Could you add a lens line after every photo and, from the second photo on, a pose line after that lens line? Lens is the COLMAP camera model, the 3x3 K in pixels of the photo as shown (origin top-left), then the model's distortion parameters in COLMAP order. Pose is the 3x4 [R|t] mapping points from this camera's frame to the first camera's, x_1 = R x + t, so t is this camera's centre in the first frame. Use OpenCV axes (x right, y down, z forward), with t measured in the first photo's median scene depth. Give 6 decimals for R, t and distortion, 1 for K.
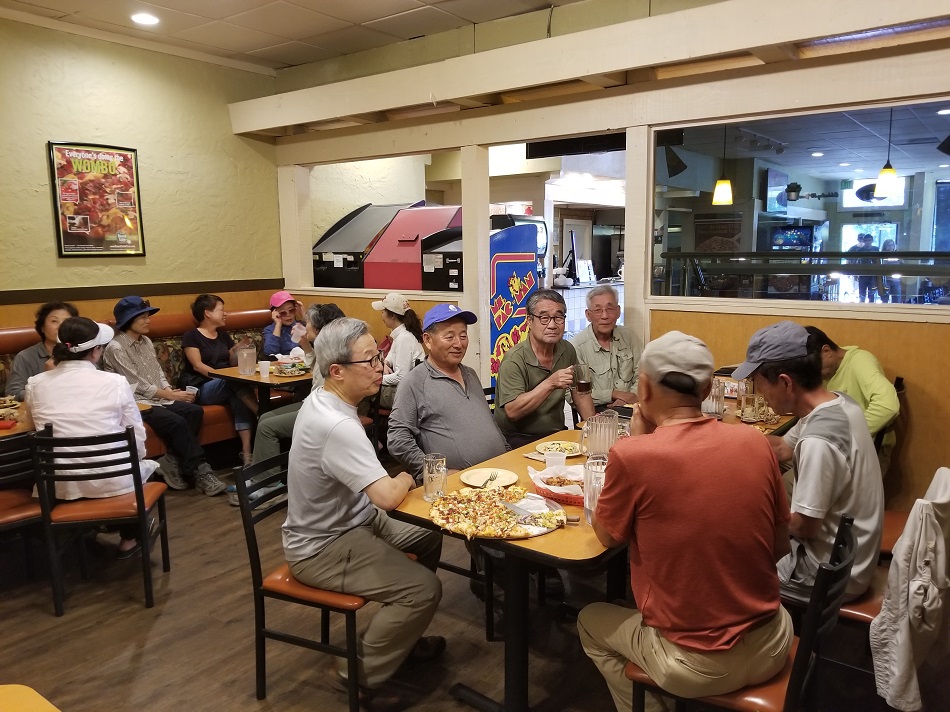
lens RADIAL K [[738.1, 0, 475.0], [0, 738.1, 356.0], [0, 0, 1]] dist [0.004893, 0.001034]
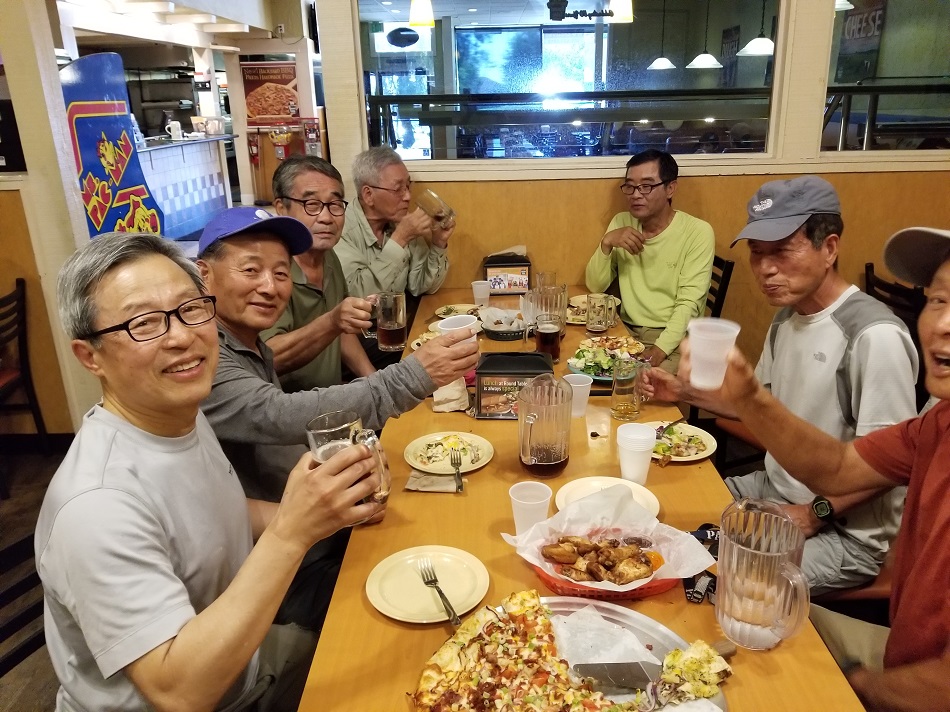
lens RADIAL K [[738.1, 0, 475.0], [0, 738.1, 356.0], [0, 0, 1]] dist [0.004893, 0.001034]
pose [[0.792610, -0.208951, 0.572807, -0.095083], [0.098299, 0.970948, 0.218167, -0.036357], [-0.601752, -0.116615, 0.790123, 0.296712]]
